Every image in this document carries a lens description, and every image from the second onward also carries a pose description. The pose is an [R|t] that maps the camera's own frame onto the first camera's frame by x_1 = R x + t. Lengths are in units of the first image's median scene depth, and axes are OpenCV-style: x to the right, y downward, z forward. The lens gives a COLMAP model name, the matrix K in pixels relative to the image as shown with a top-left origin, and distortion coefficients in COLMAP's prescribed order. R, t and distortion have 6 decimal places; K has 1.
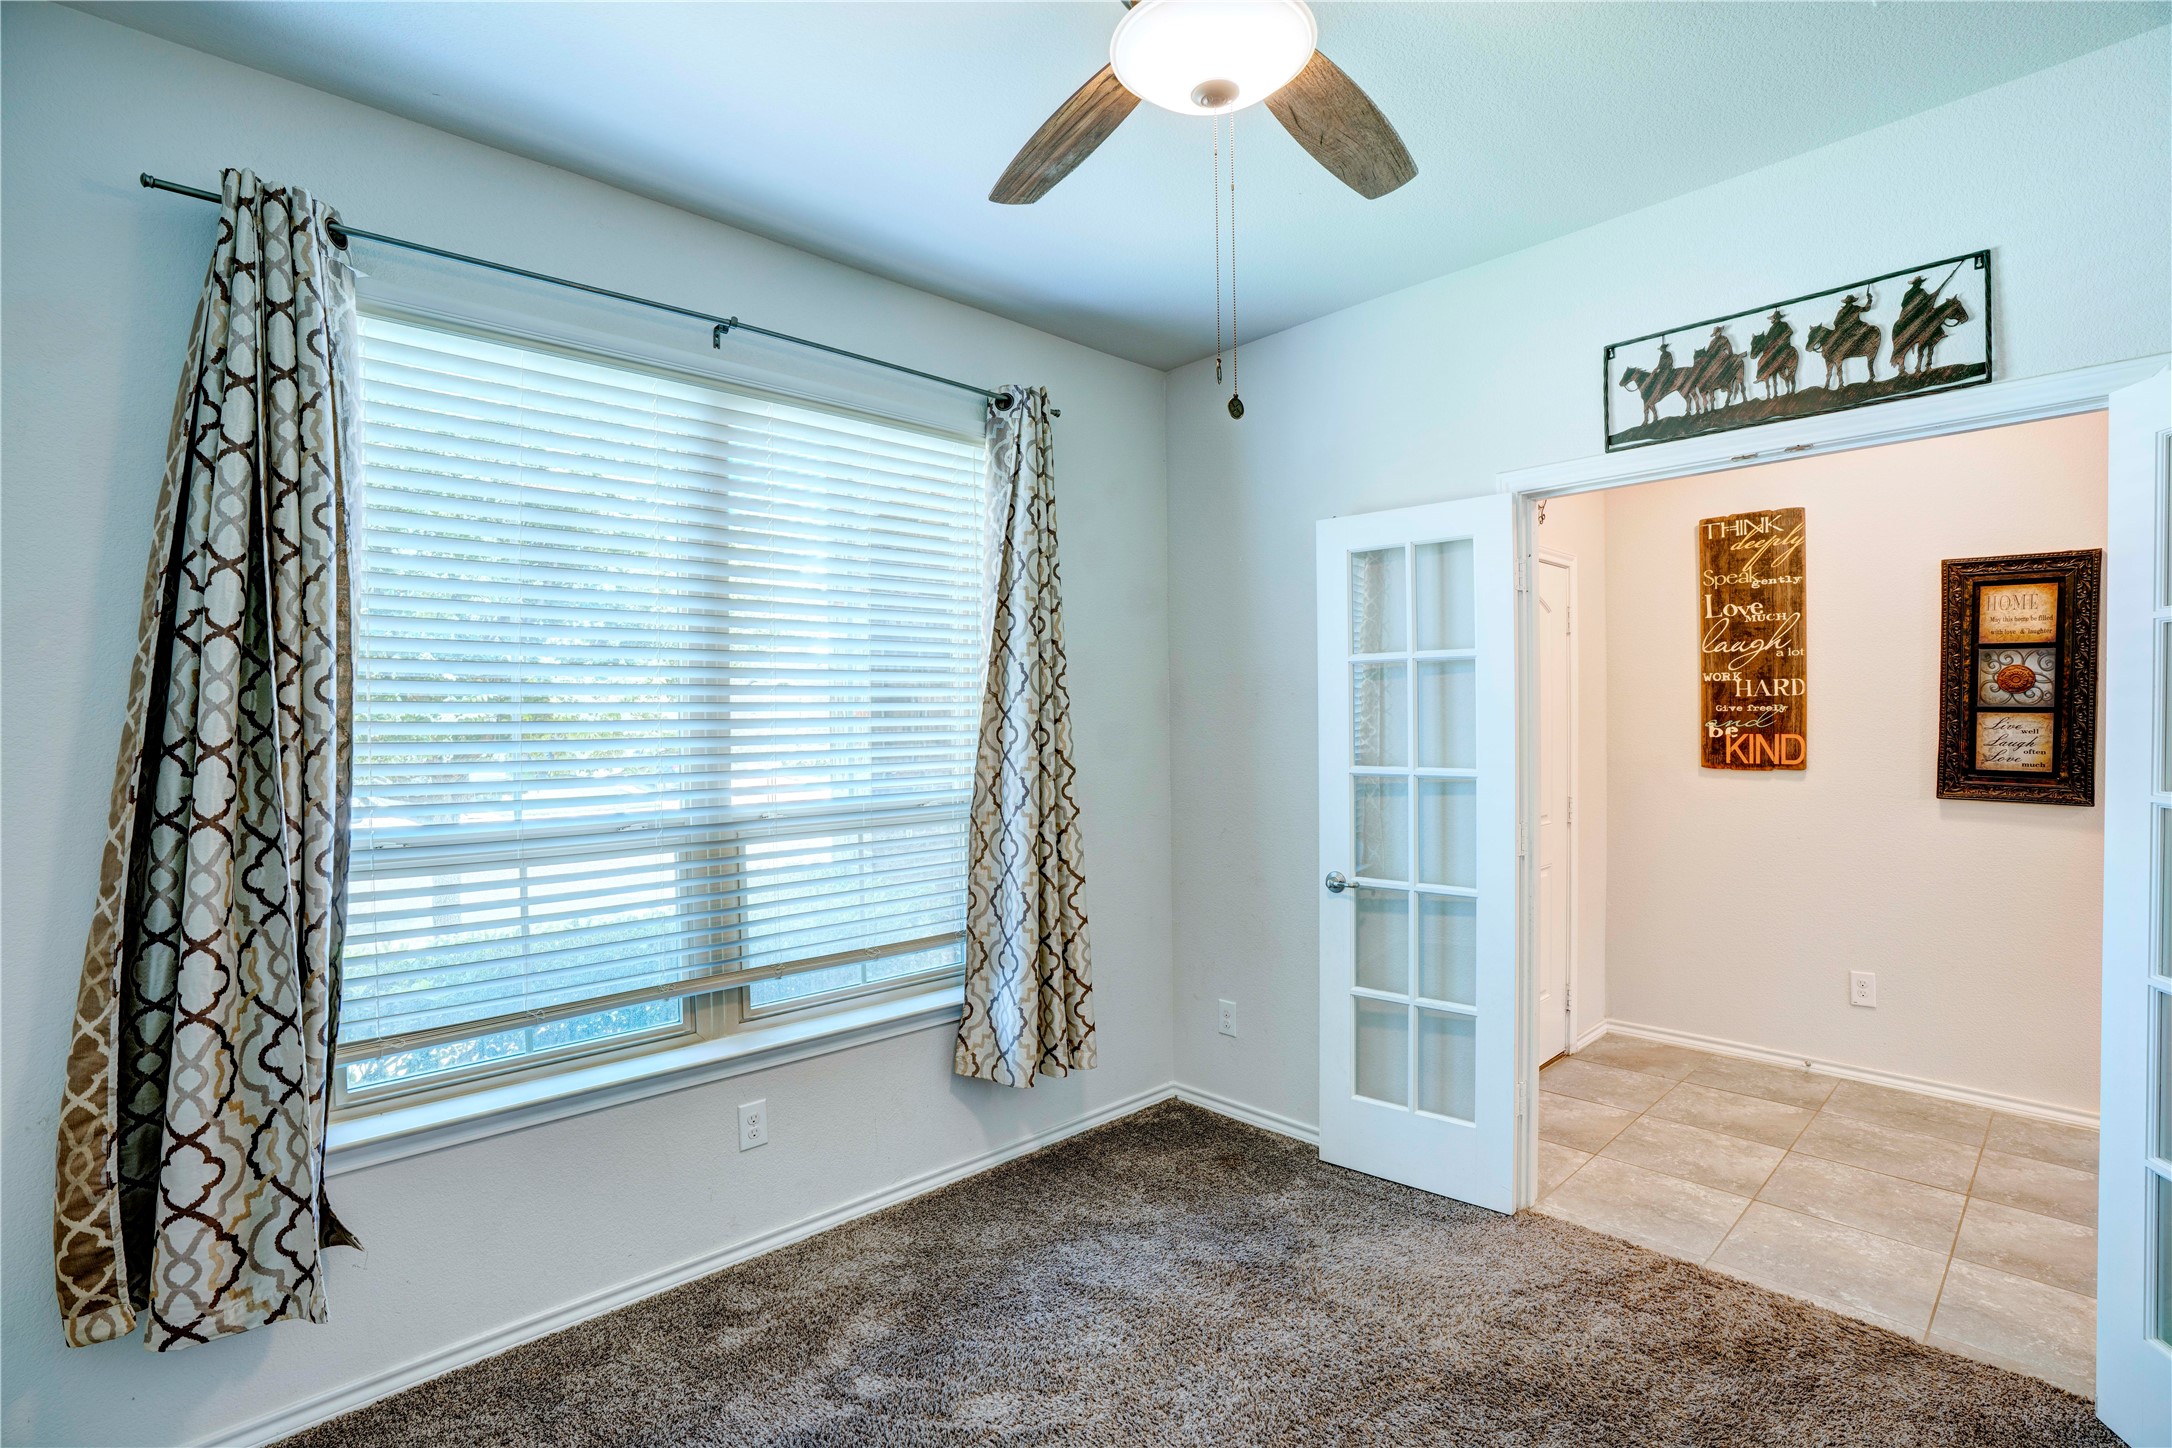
lens RADIAL K [[998.5, 0, 1088.6], [0, 998.5, 738.5], [0, 0, 1]] dist [-0.055349, 0.012262]
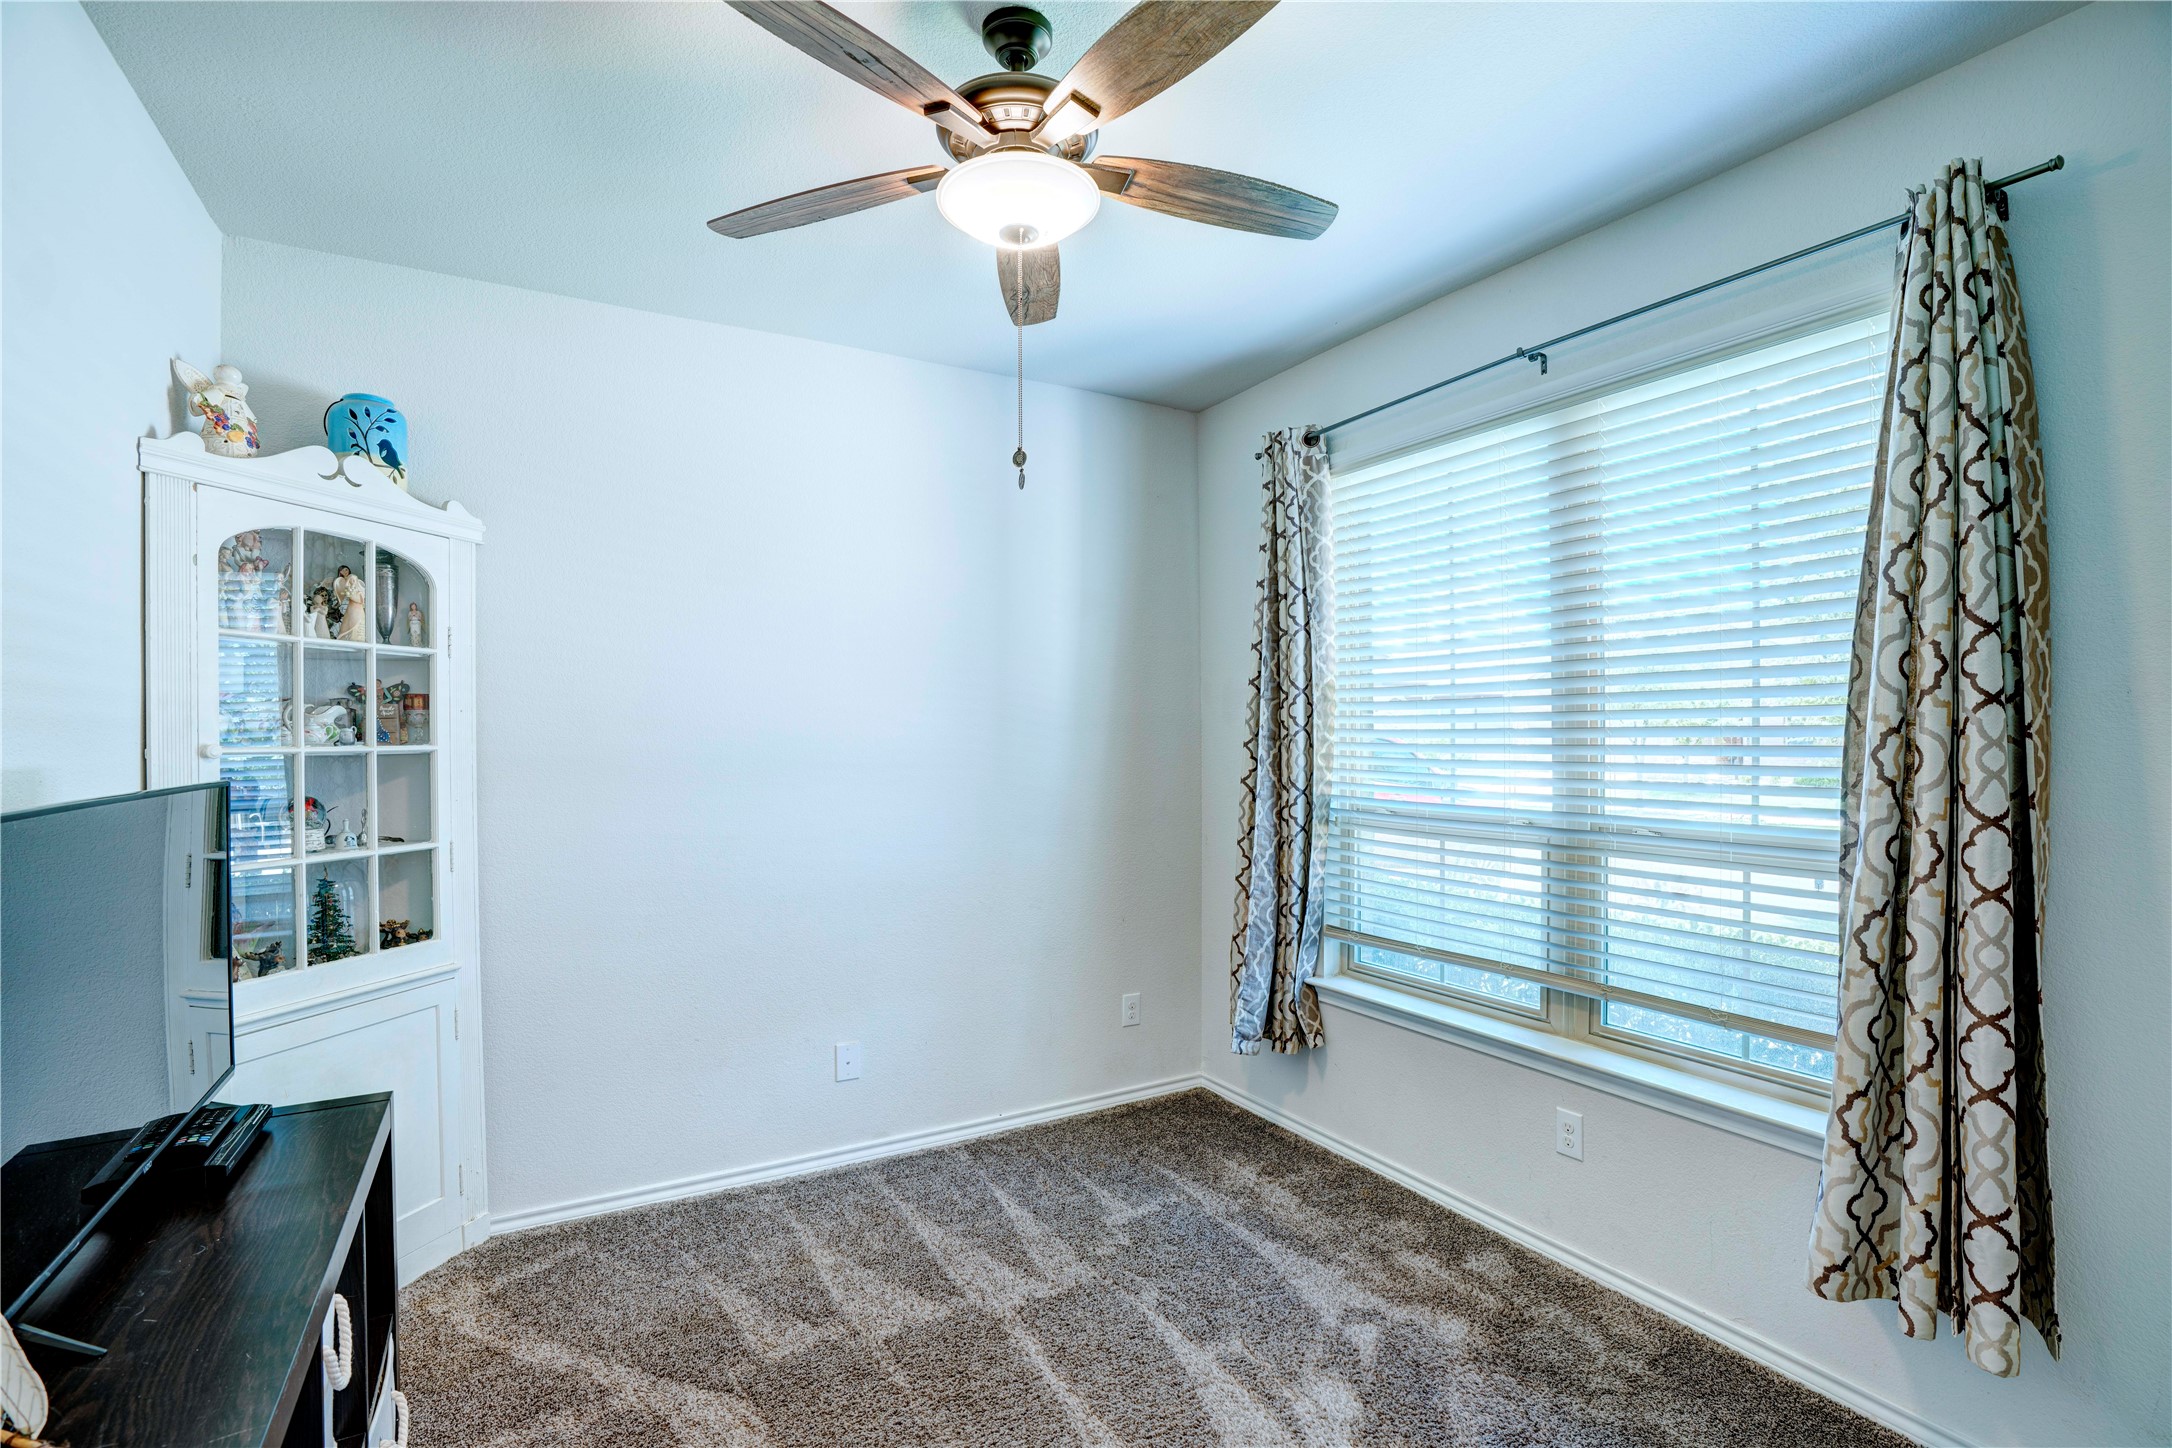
lens RADIAL K [[998.5, 0, 1104.7], [0, 998.5, 737.1], [0, 0, 1]] dist [-0.055349, 0.012262]
pose [[-0.227388, 0.015246, -0.973685, 0.697250], [-0.015152, 0.999701, 0.019192, -0.021175], [0.973686, 0.019118, -0.227089, 0.729194]]
